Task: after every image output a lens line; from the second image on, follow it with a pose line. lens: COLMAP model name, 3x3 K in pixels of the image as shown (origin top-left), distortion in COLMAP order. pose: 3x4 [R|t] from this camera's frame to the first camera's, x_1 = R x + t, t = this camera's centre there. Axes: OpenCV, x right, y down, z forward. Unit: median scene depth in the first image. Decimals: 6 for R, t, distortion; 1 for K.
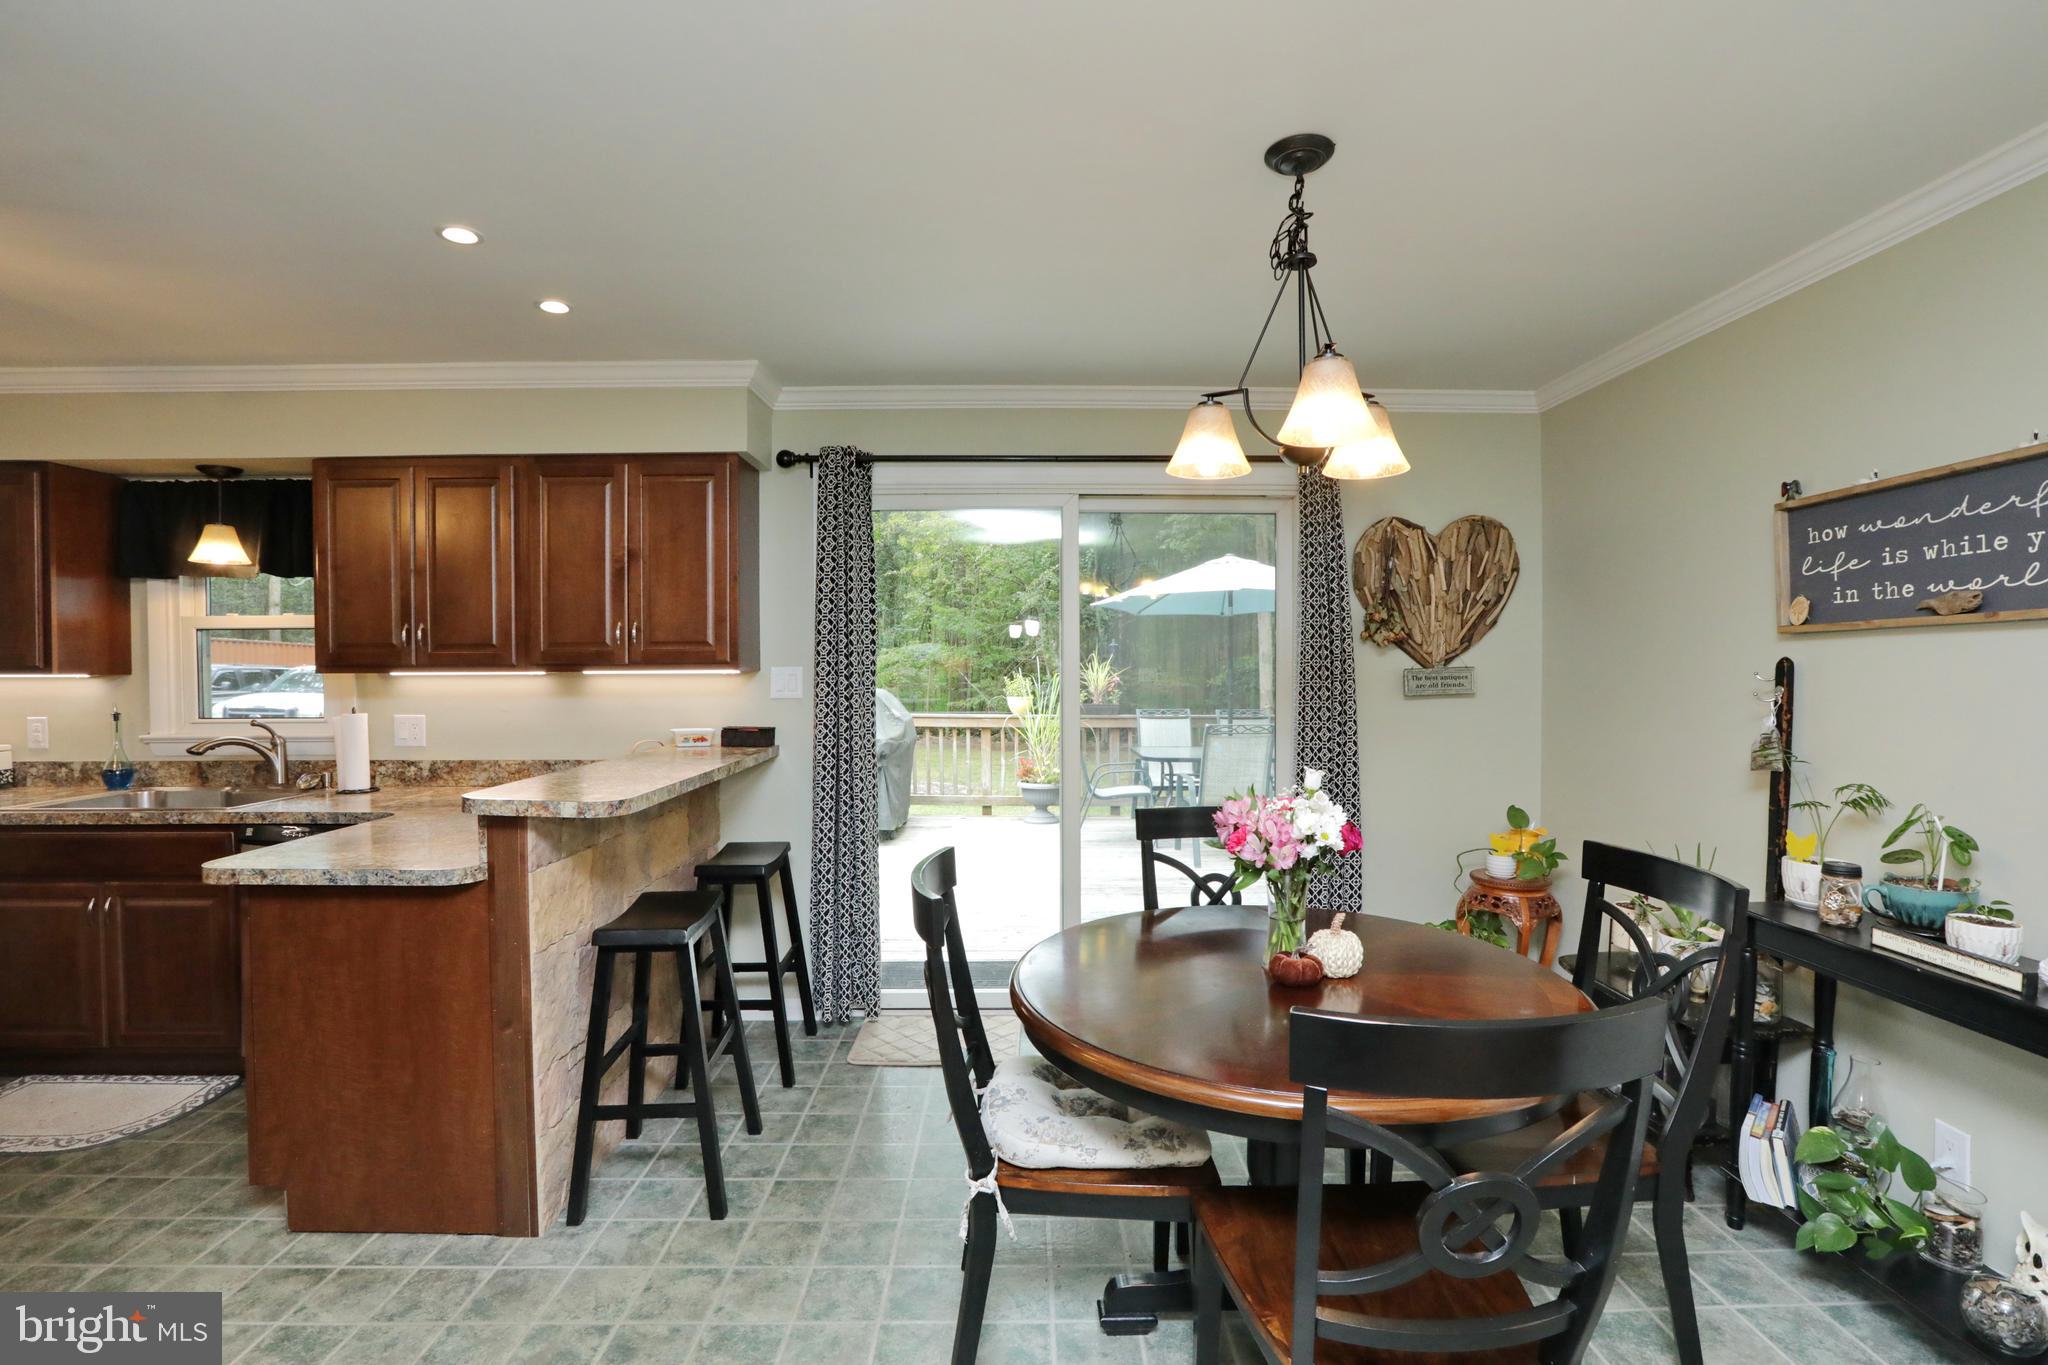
lens RADIAL K [[962.8, 0, 1072.5], [0, 962.8, 680.4], [0, 0, 1]] dist [-0.036040, 0.007555]
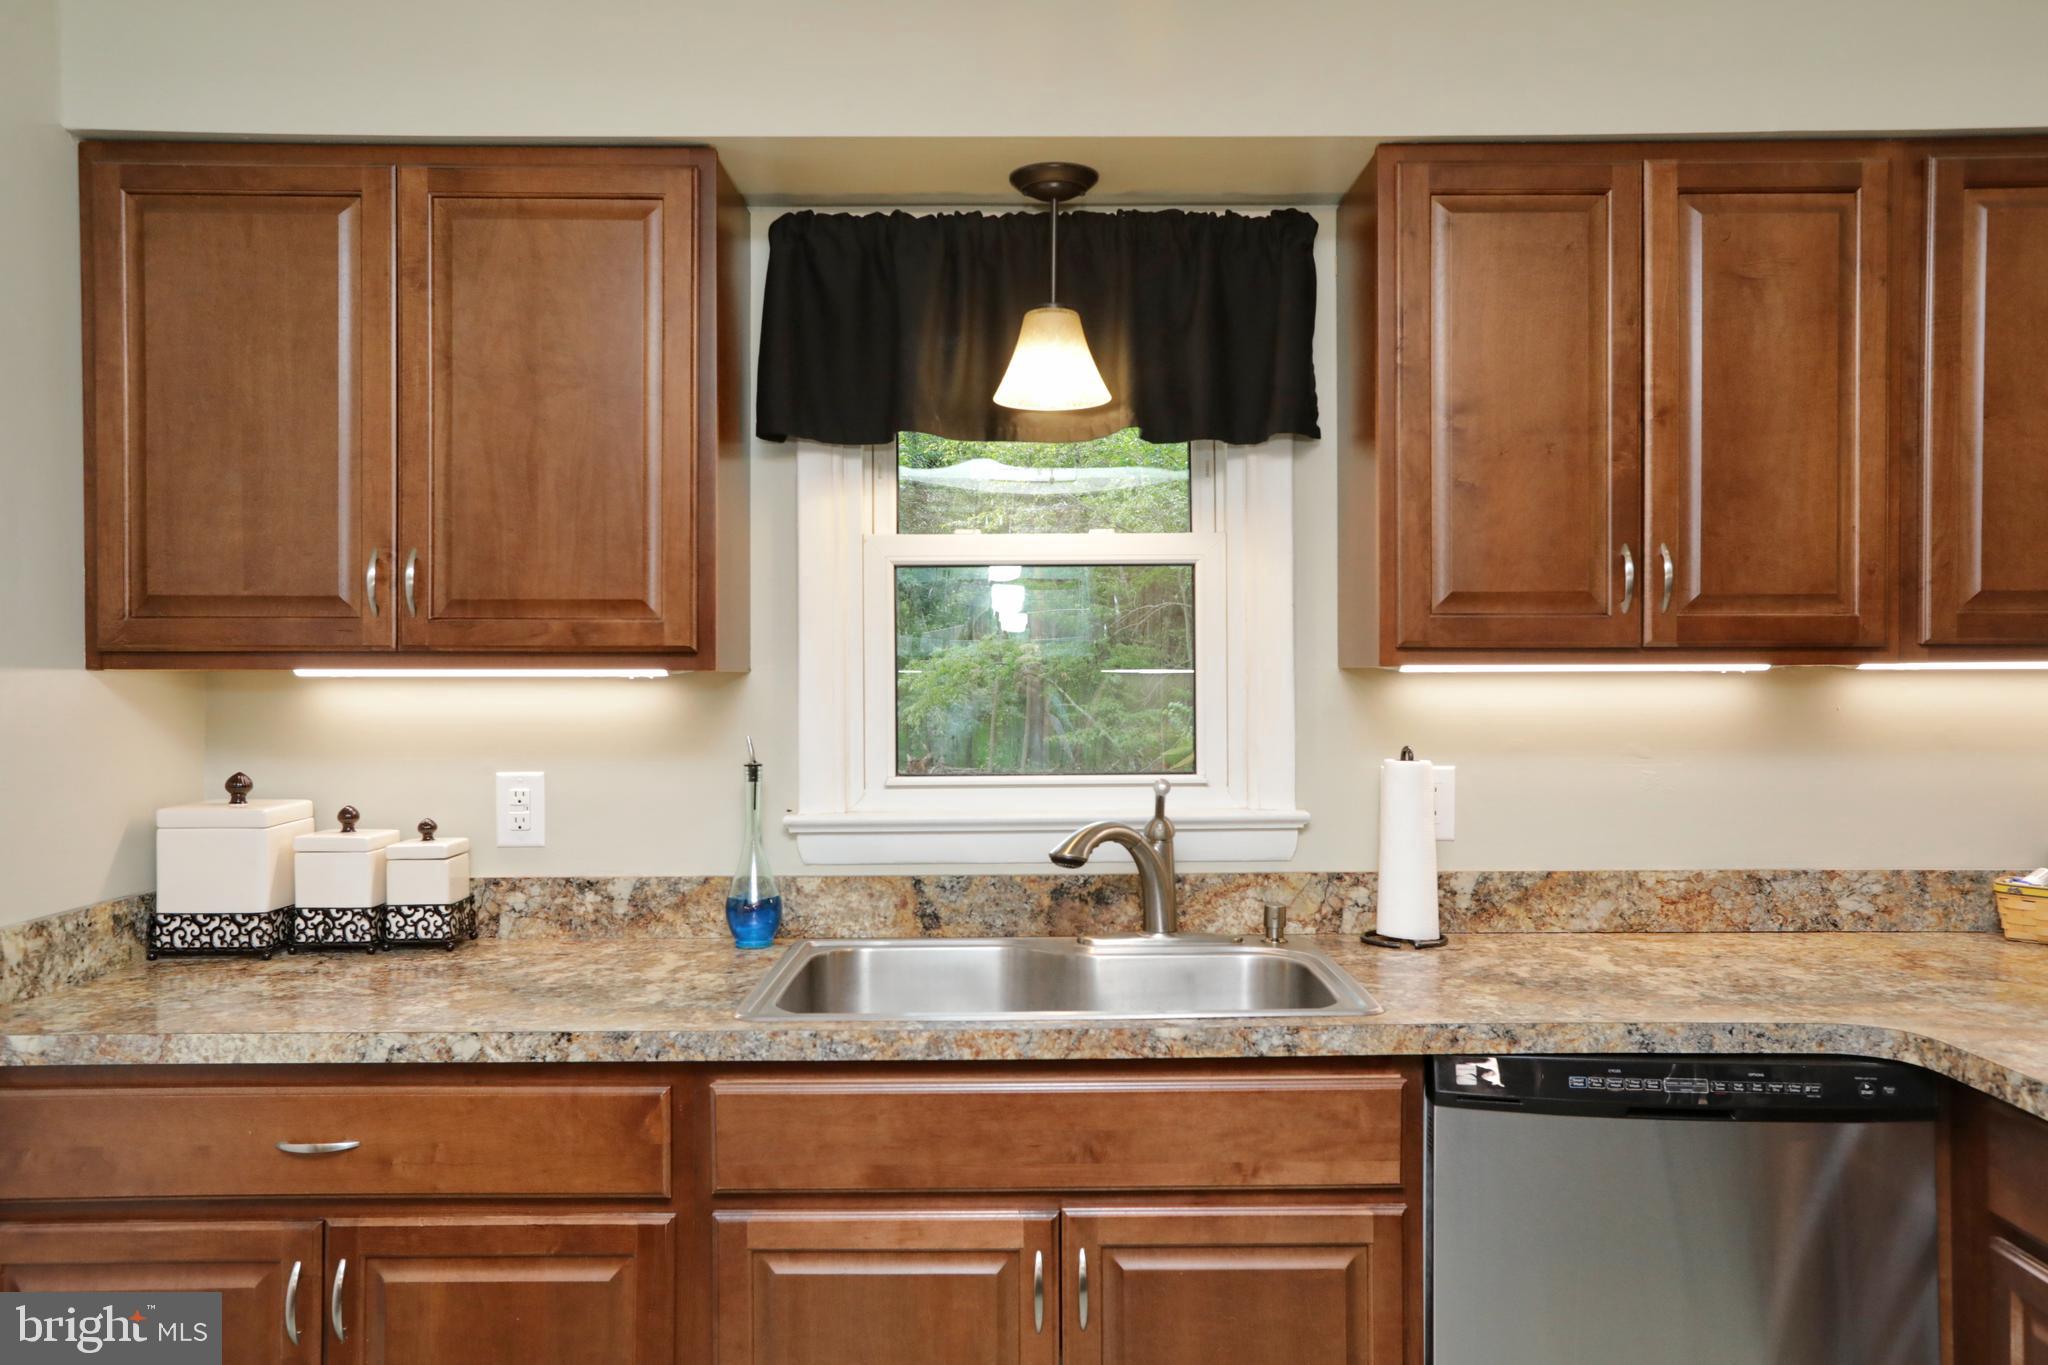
lens RADIAL K [[1485.7, 0, 1045.6], [0, 1485.7, 675.7], [0, 0, 1]] dist [-0.013296, 0.035841]
pose [[0.999998, 0.000086, -0.002176, -0.909659], [-0.000129, 0.999805, -0.019767, 0.009355], [0.002174, 0.019767, 0.999802, 0.341983]]
